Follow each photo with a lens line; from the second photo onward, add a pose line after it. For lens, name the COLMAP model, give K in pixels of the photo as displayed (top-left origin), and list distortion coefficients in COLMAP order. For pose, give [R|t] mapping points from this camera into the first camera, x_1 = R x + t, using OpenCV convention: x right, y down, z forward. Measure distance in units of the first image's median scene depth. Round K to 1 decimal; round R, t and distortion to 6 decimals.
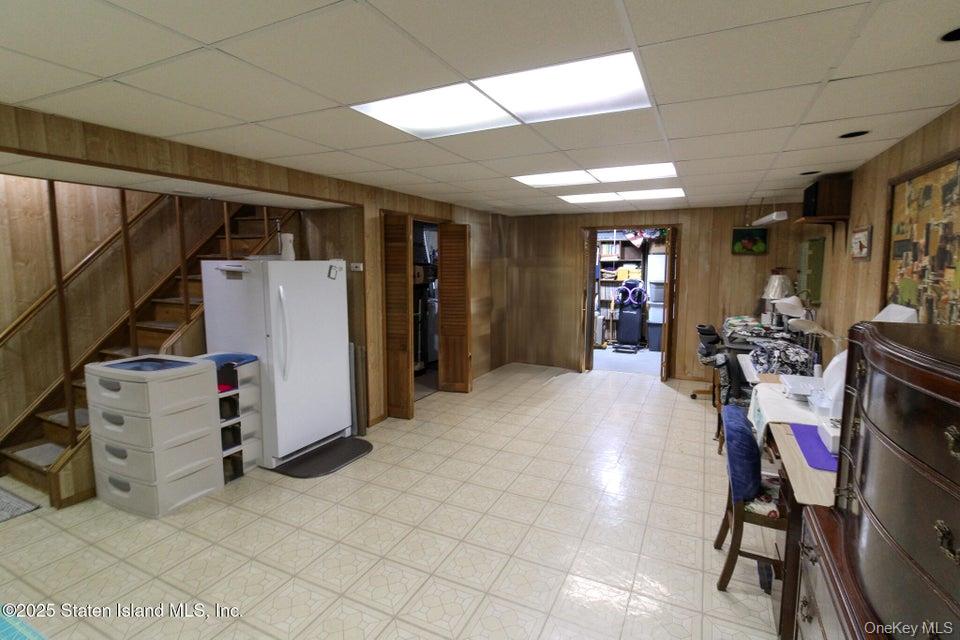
lens RADIAL K [[458.4, 0, 484.6], [0, 458.4, 307.7], [0, 0, 1]] dist [0.001295, -0.000482]
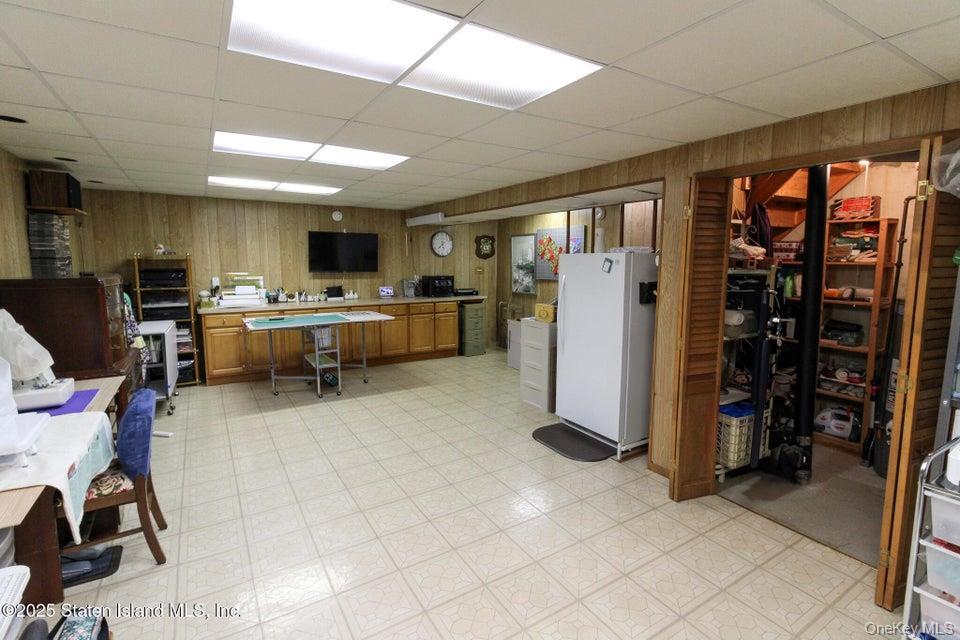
lens RADIAL K [[458.4, 0, 484.6], [0, 458.4, 307.7], [0, 0, 1]] dist [0.001295, -0.000482]
pose [[-0.533507, 0.095405, -0.840398, 0.653925], [-0.085818, 0.982384, 0.166003, -0.139415], [0.841431, 0.160685, -0.515921, 1.416208]]
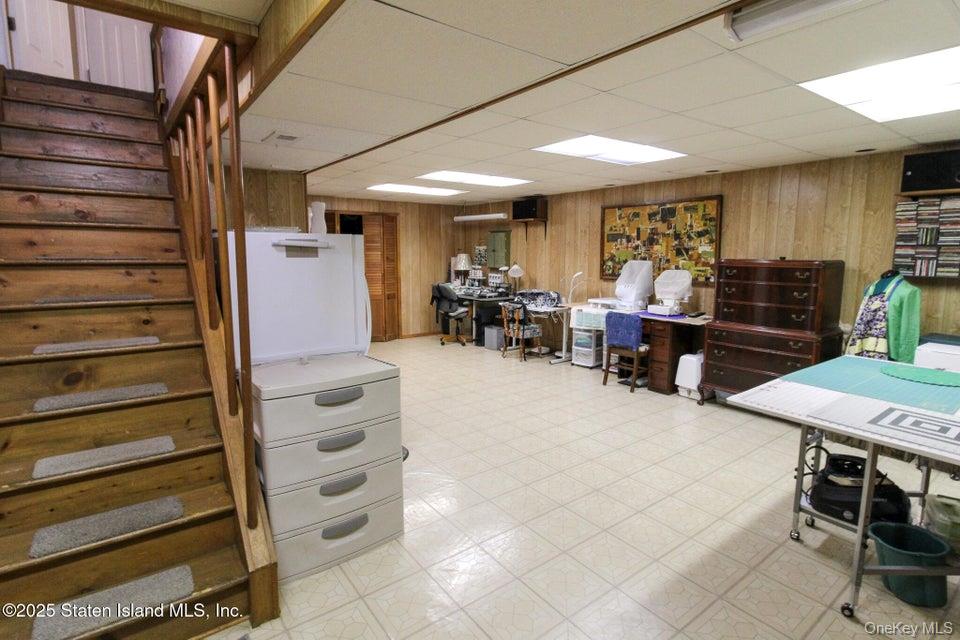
lens RADIAL K [[458.4, 0, 484.6], [0, 458.4, 307.7], [0, 0, 1]] dist [0.001295, -0.000482]
pose [[0.477422, -0.110007, 0.871761, -1.079209], [0.086684, 0.993189, 0.077858, -0.010387], [-0.874388, 0.038397, 0.483706, 0.349295]]
